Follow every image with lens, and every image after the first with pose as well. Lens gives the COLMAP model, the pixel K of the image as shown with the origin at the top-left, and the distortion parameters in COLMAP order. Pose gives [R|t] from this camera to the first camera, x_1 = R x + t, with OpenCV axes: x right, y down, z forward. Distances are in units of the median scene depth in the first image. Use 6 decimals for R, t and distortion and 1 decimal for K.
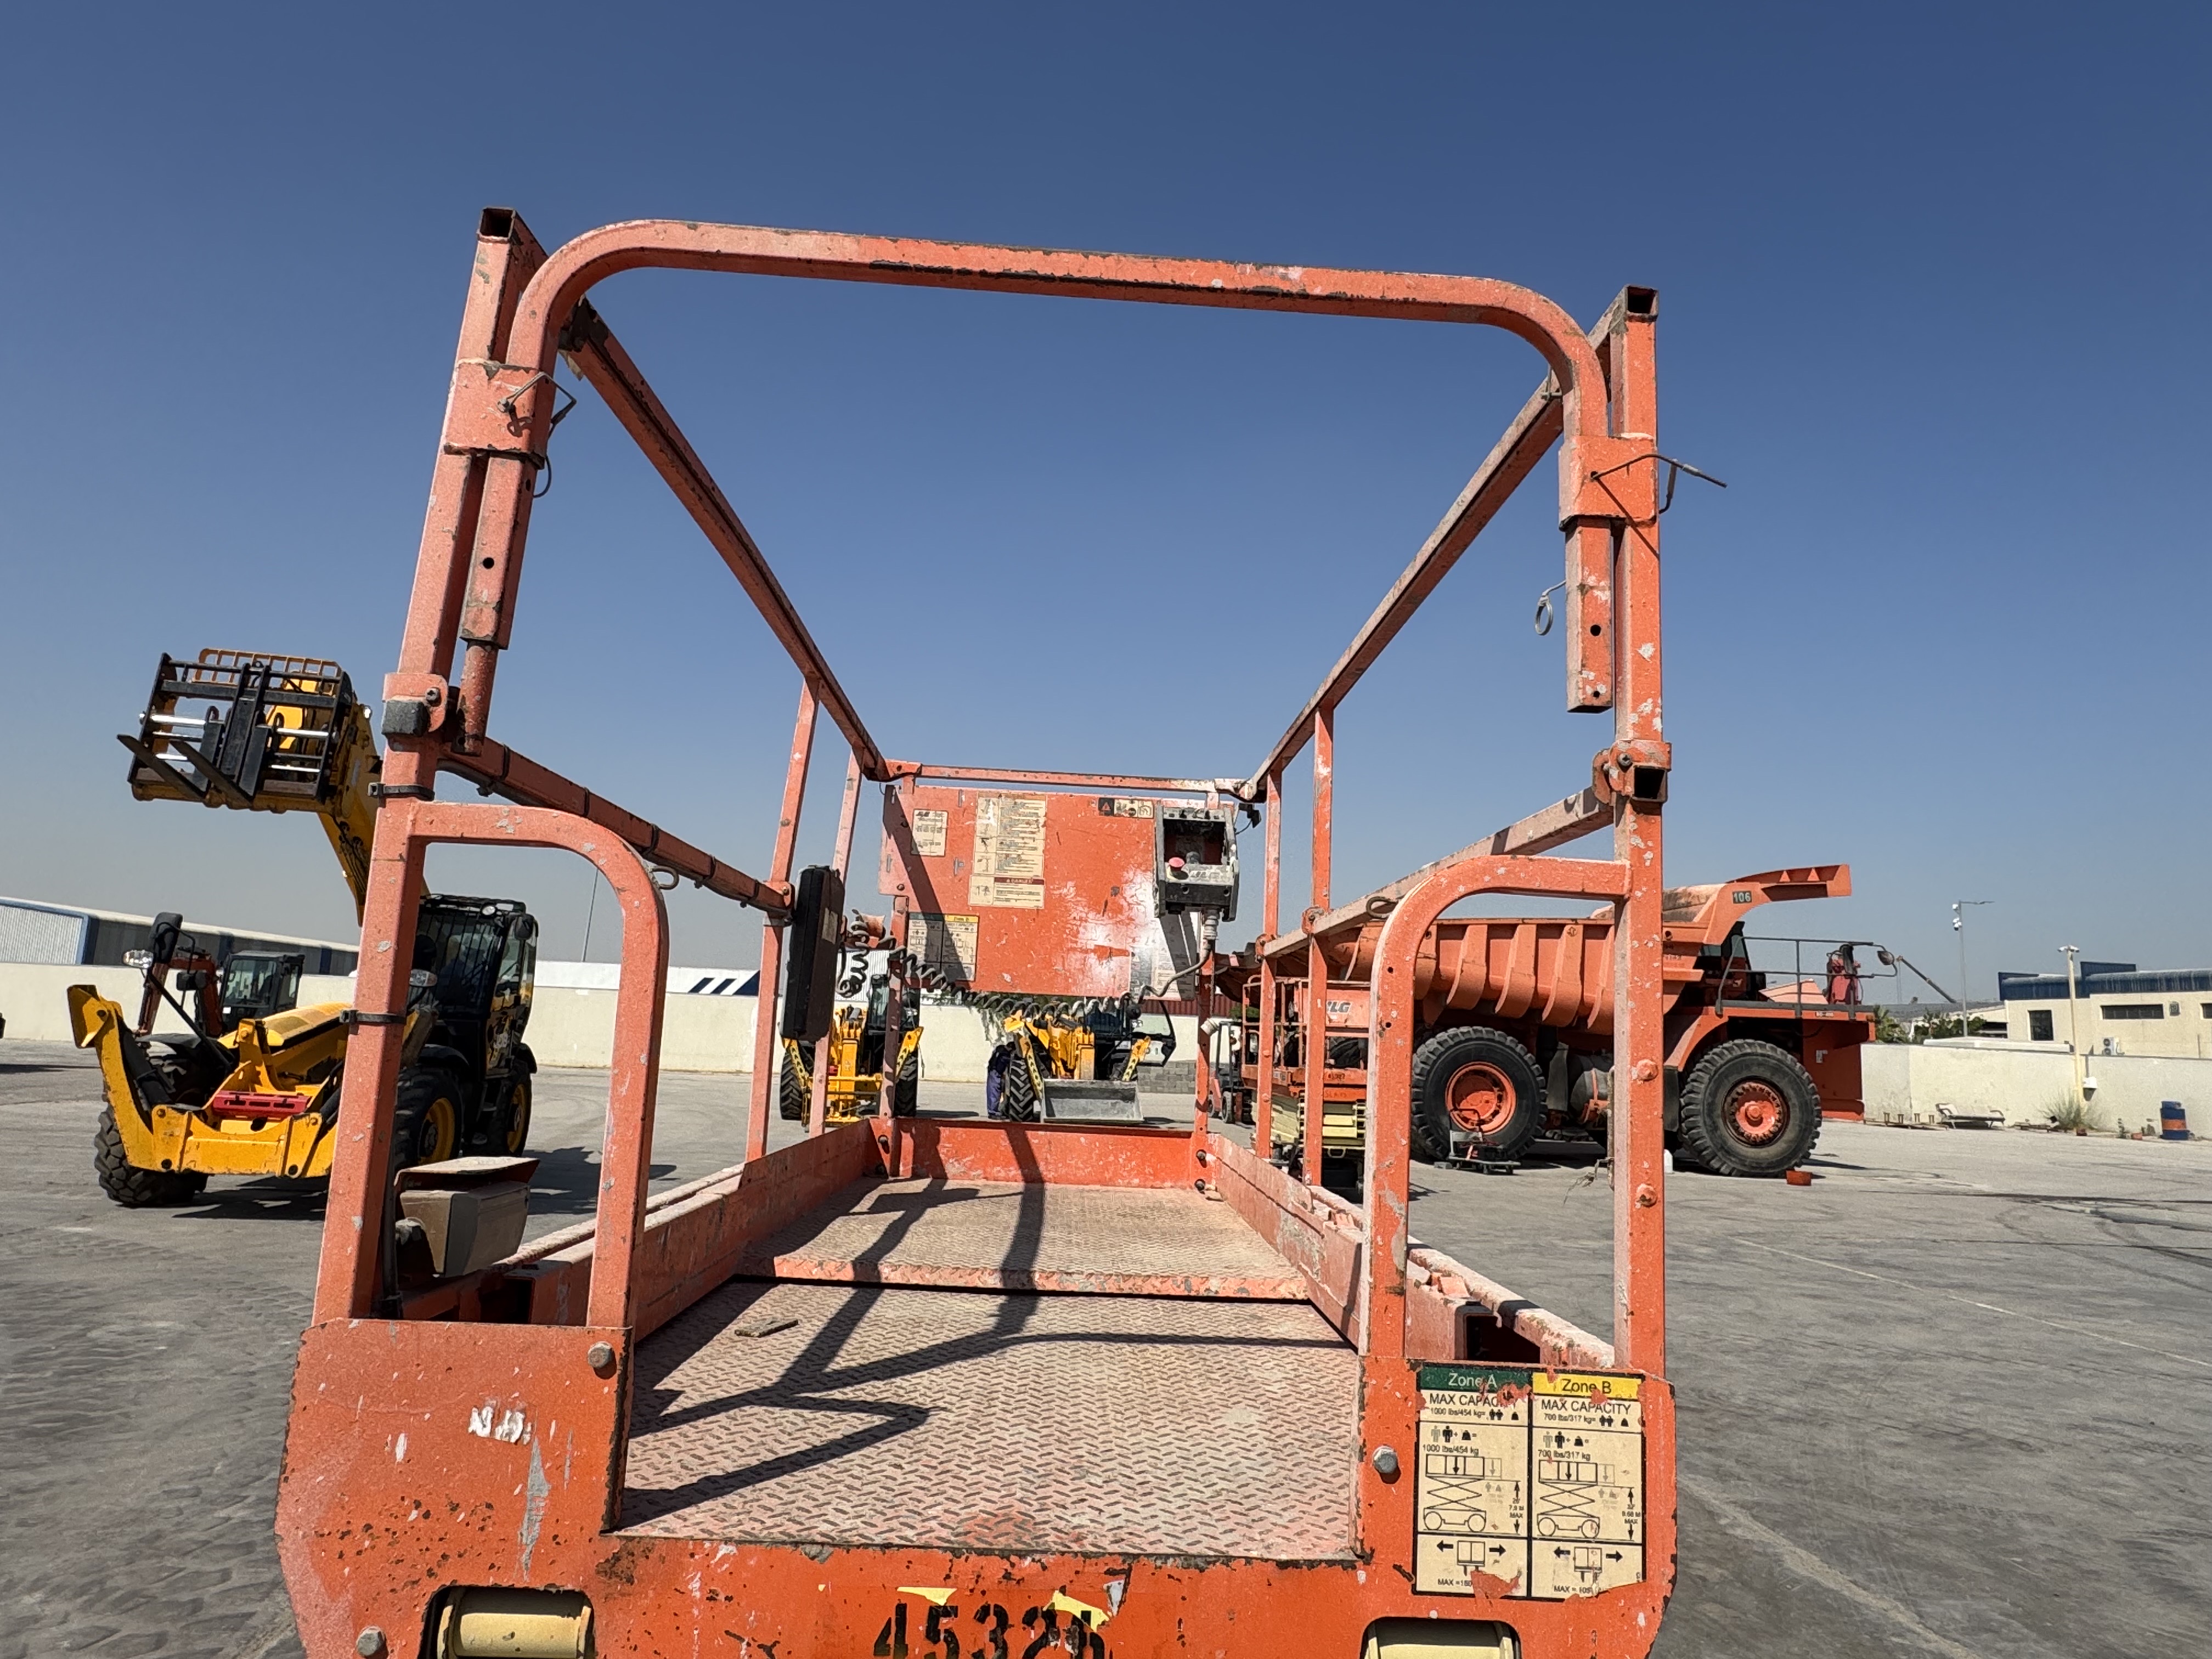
lens RADIAL K [[1339.3, 0, 1109.4], [0, 1339.3, 828.9], [0, 0, 1]] dist [-0.005336, 0.003501]
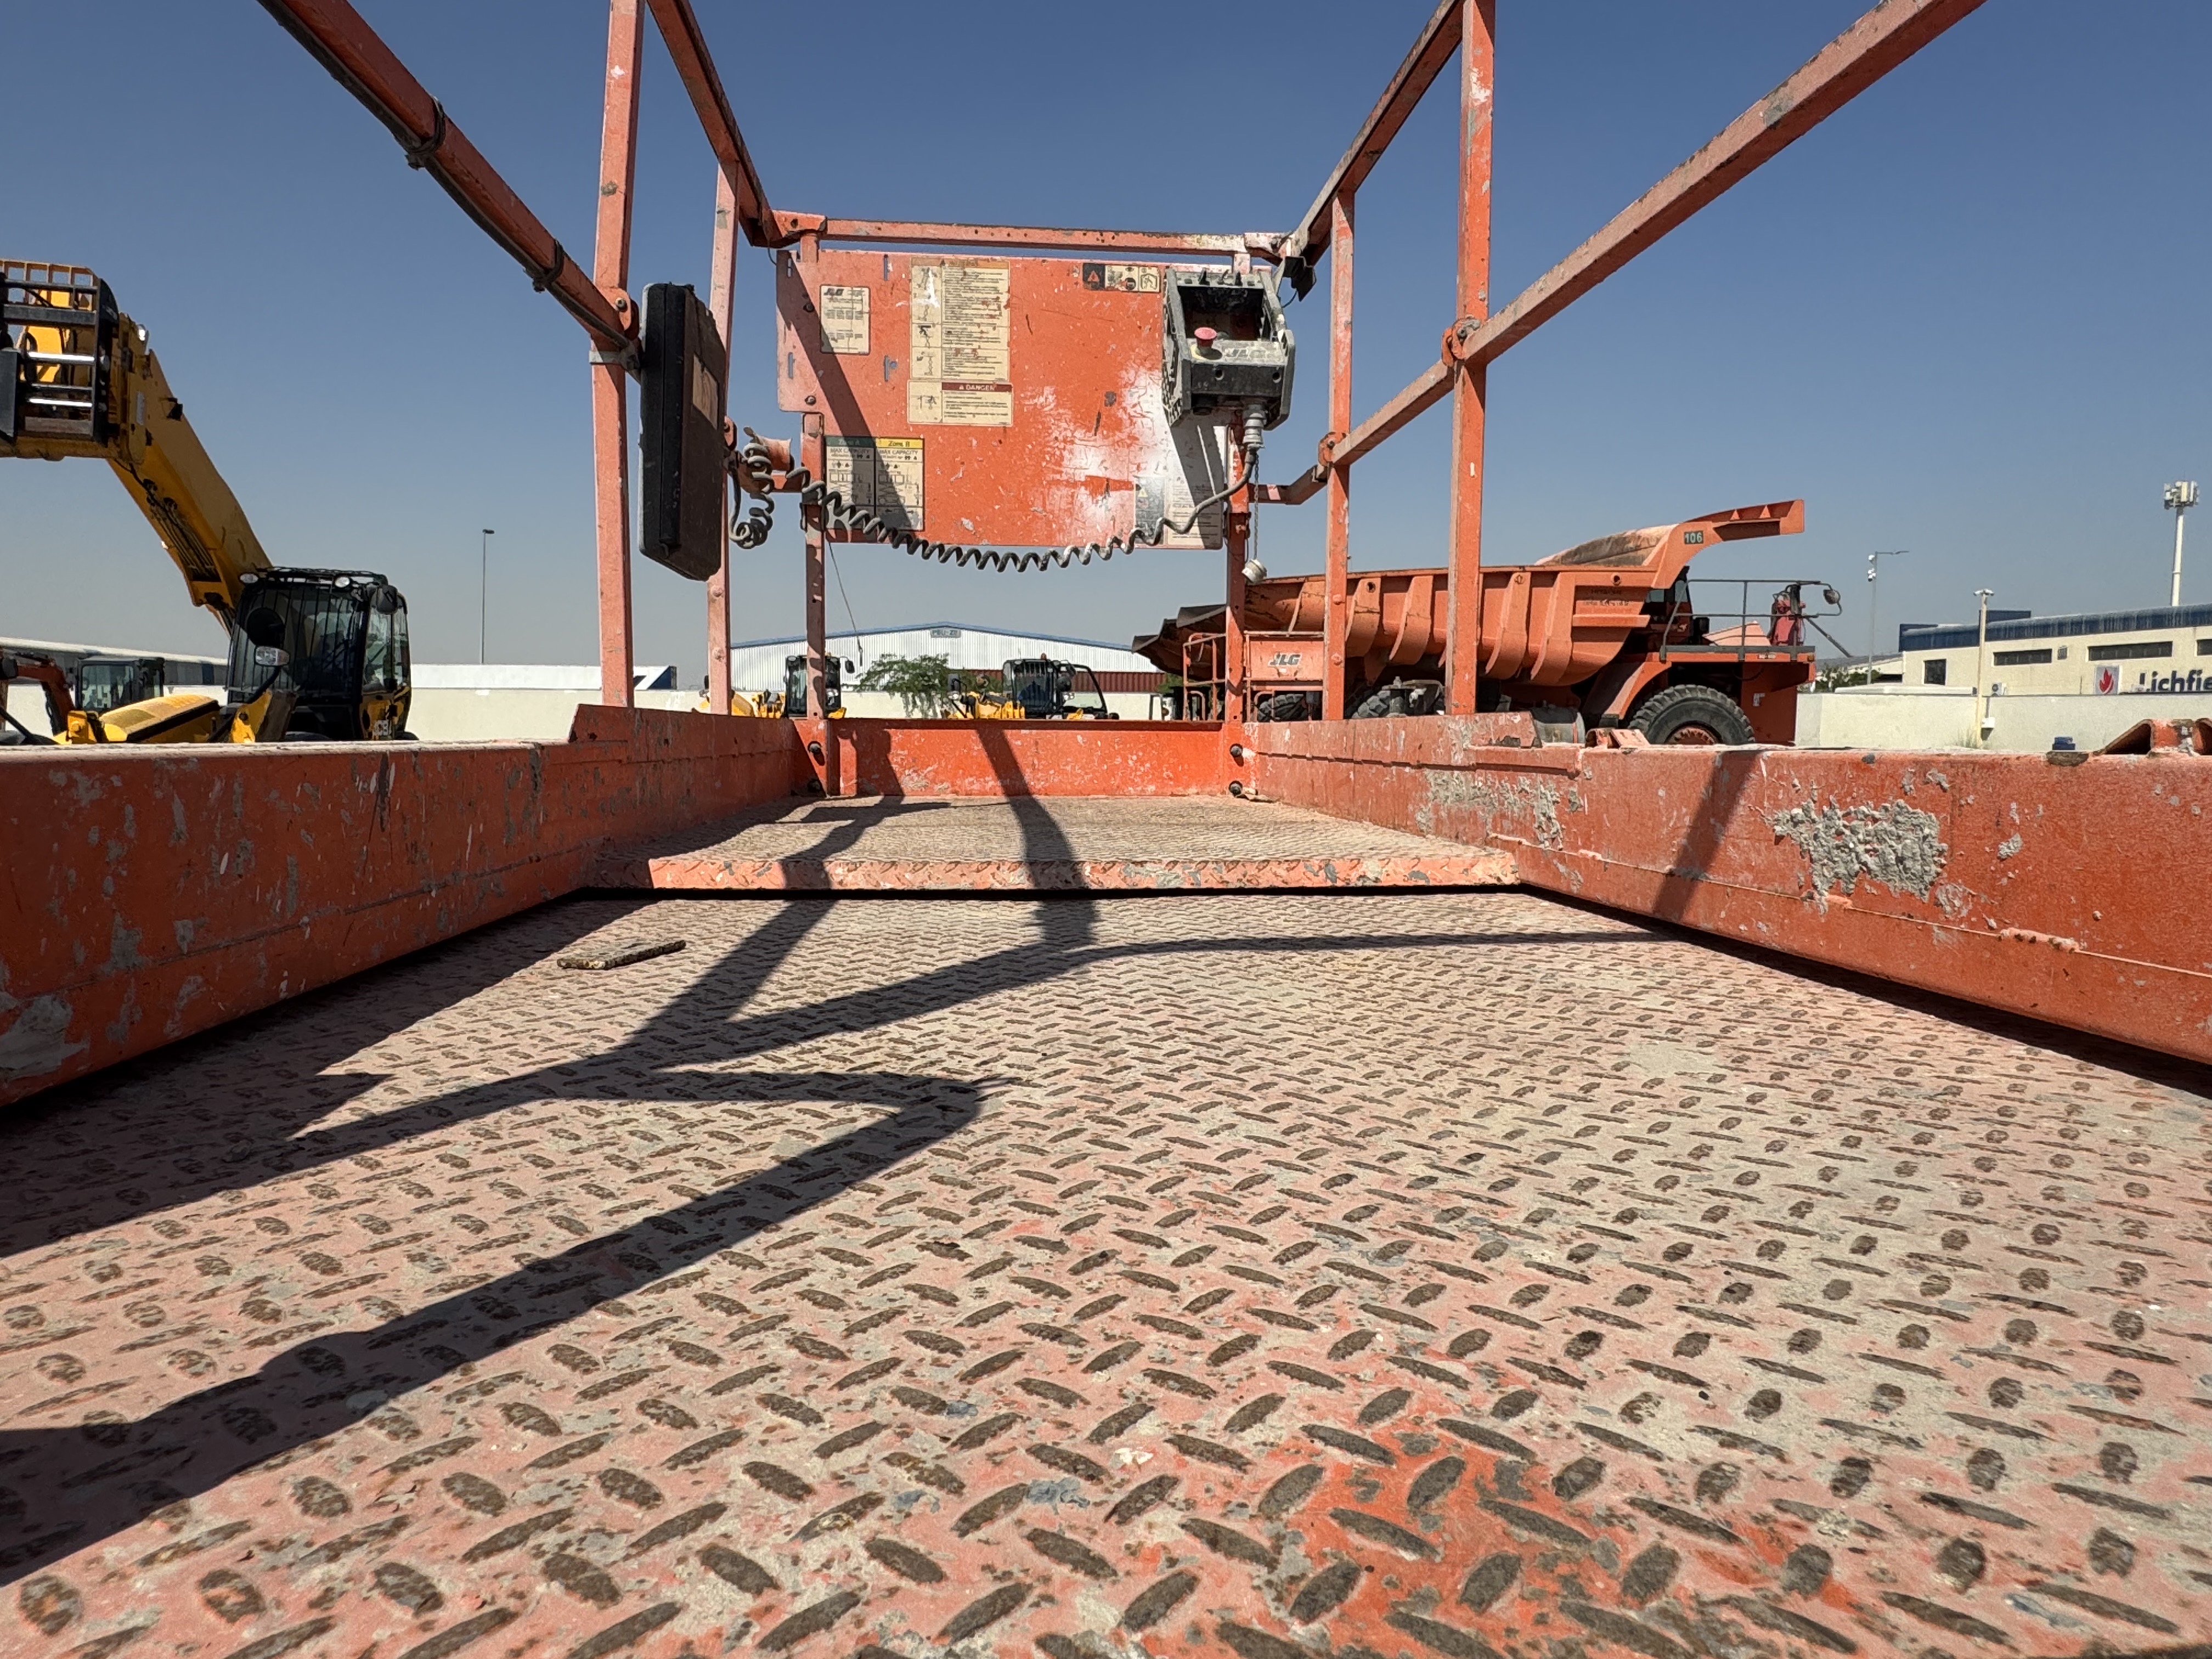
lens RADIAL K [[1339.3, 0, 1109.4], [0, 1339.3, 828.9], [0, 0, 1]] dist [-0.005336, 0.003501]
pose [[0.997506, -0.044824, 0.054517, -0.048673], [0.031025, 0.972284, 0.231736, 0.110526], [-0.063393, -0.229467, 0.971250, 0.258353]]
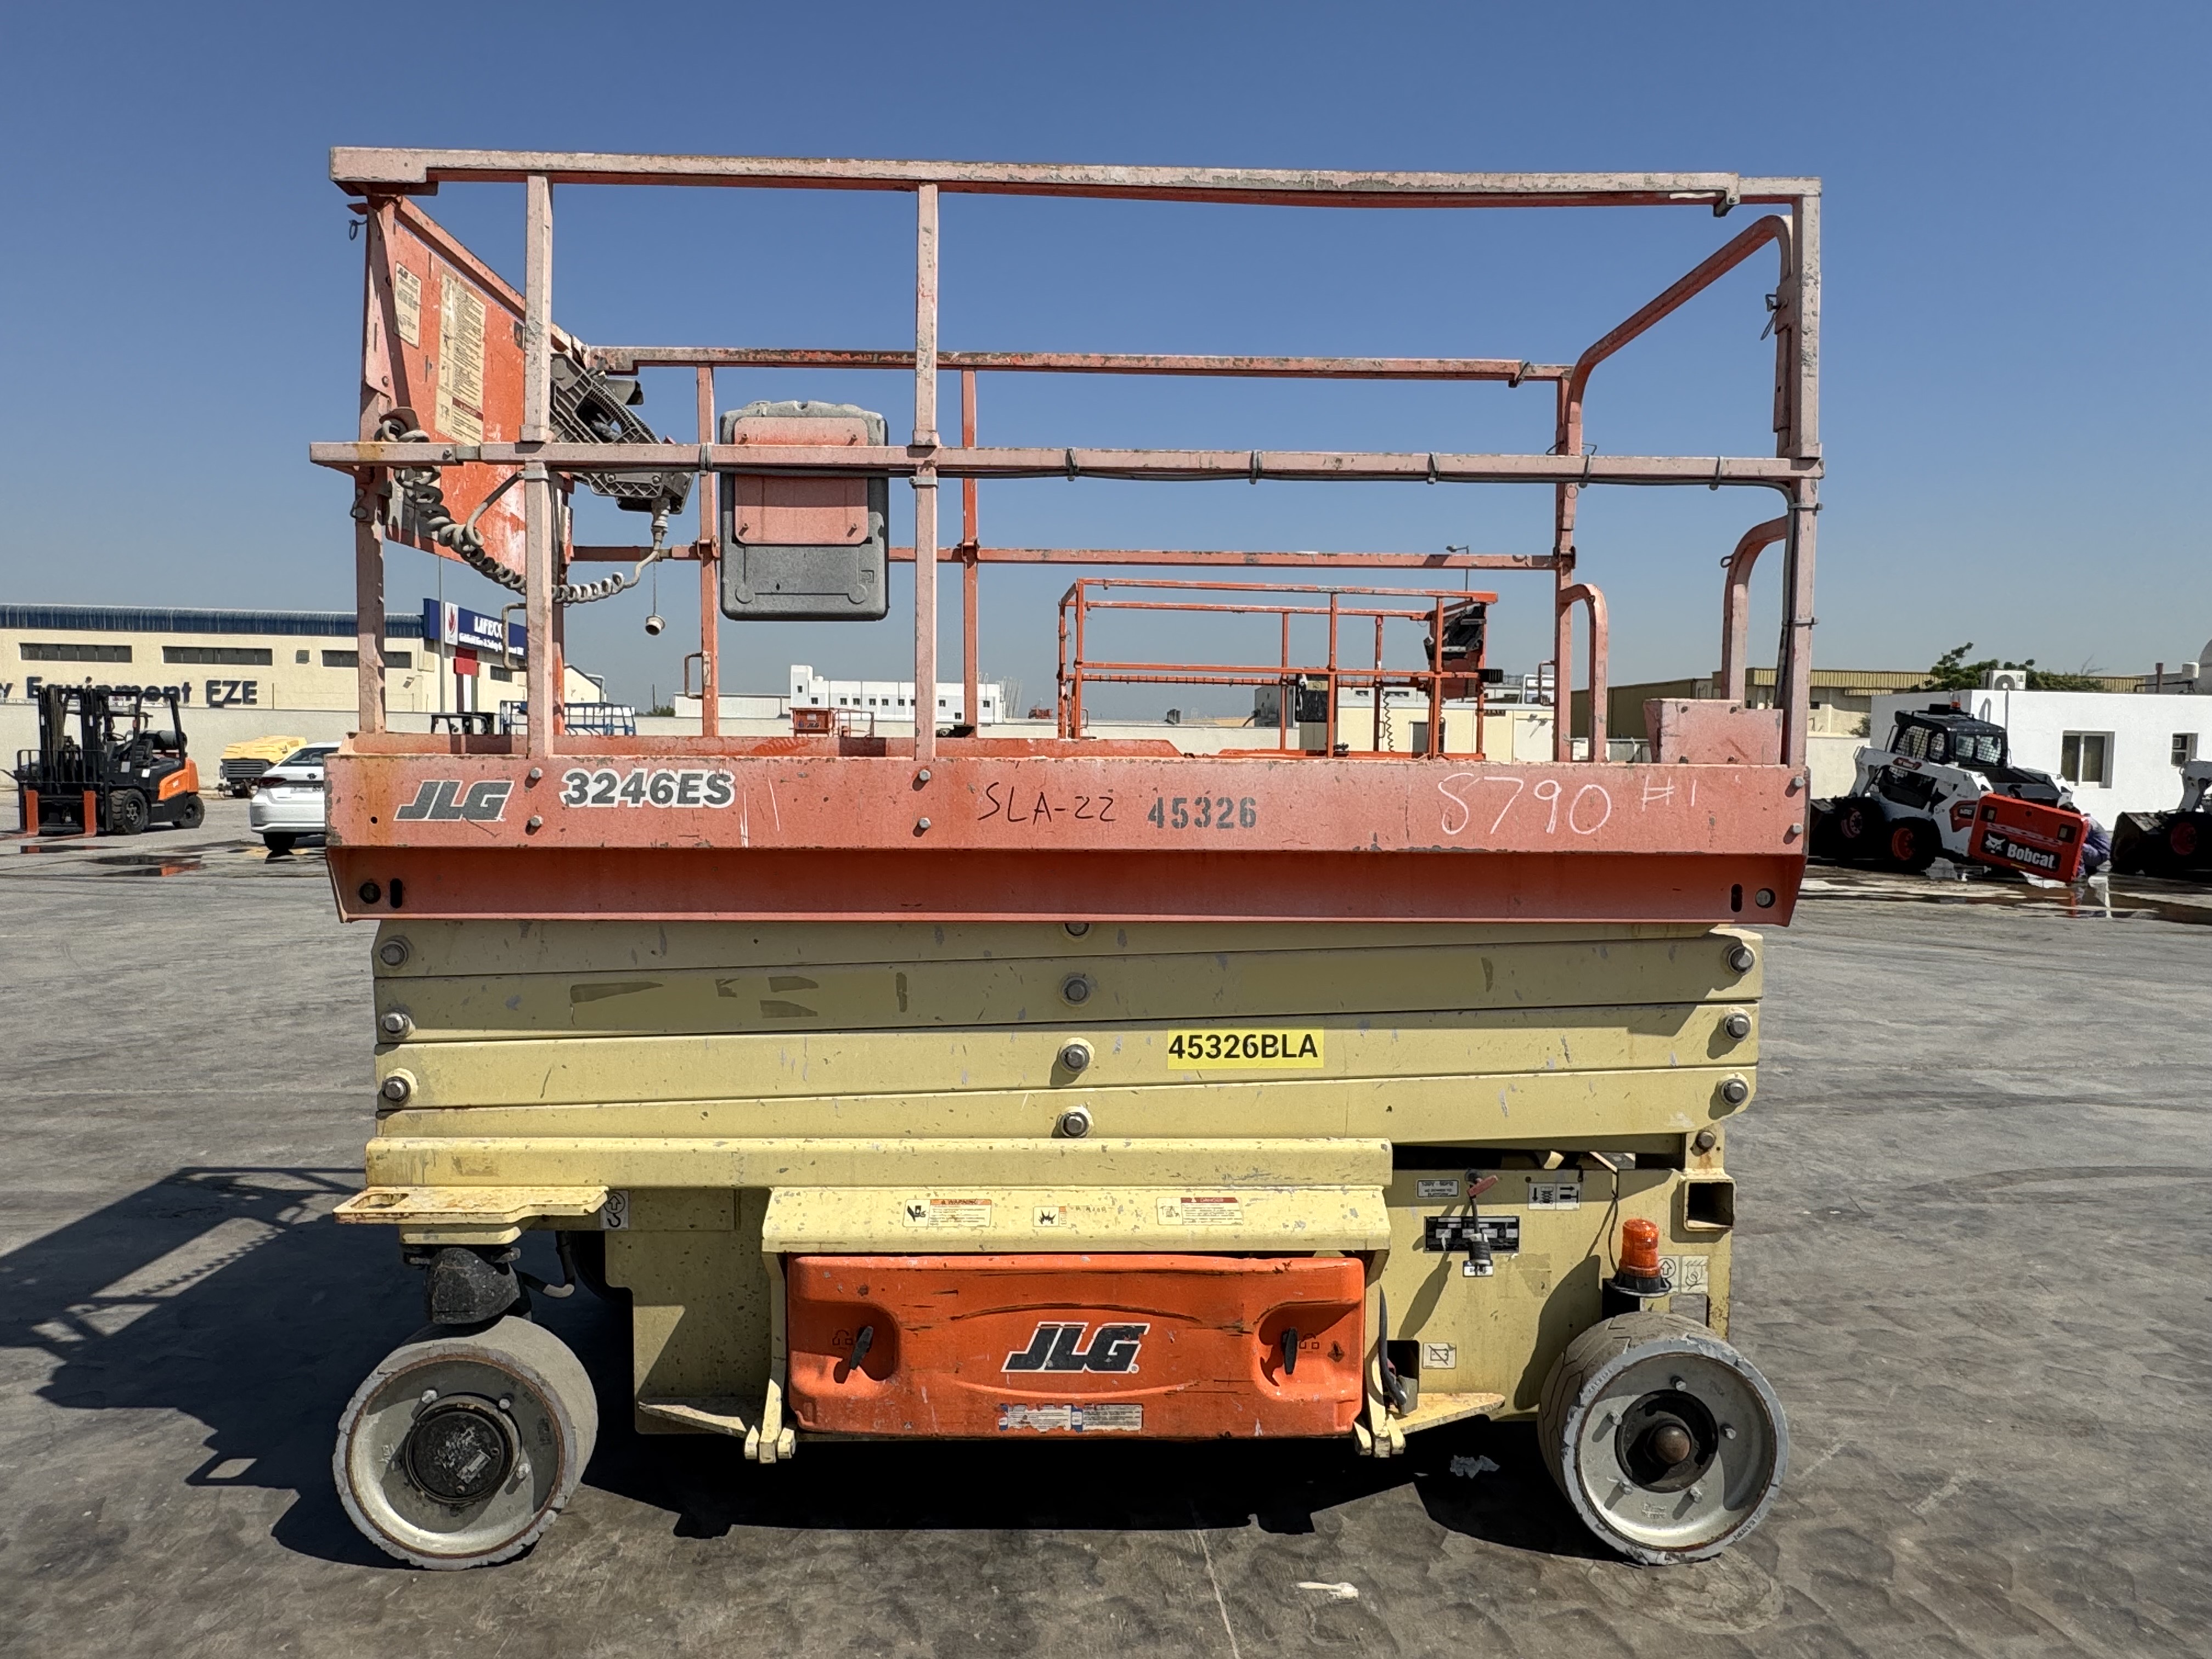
lens RADIAL K [[1339.3, 0, 1109.4], [0, 1339.3, 828.9], [0, 0, 1]] dist [-0.005336, 0.003501]
pose [[0.007475, -0.098558, 0.995103, -0.854977], [-0.168125, 0.980841, 0.098408, 0.139655], [-0.985737, -0.168038, -0.009238, 0.657040]]
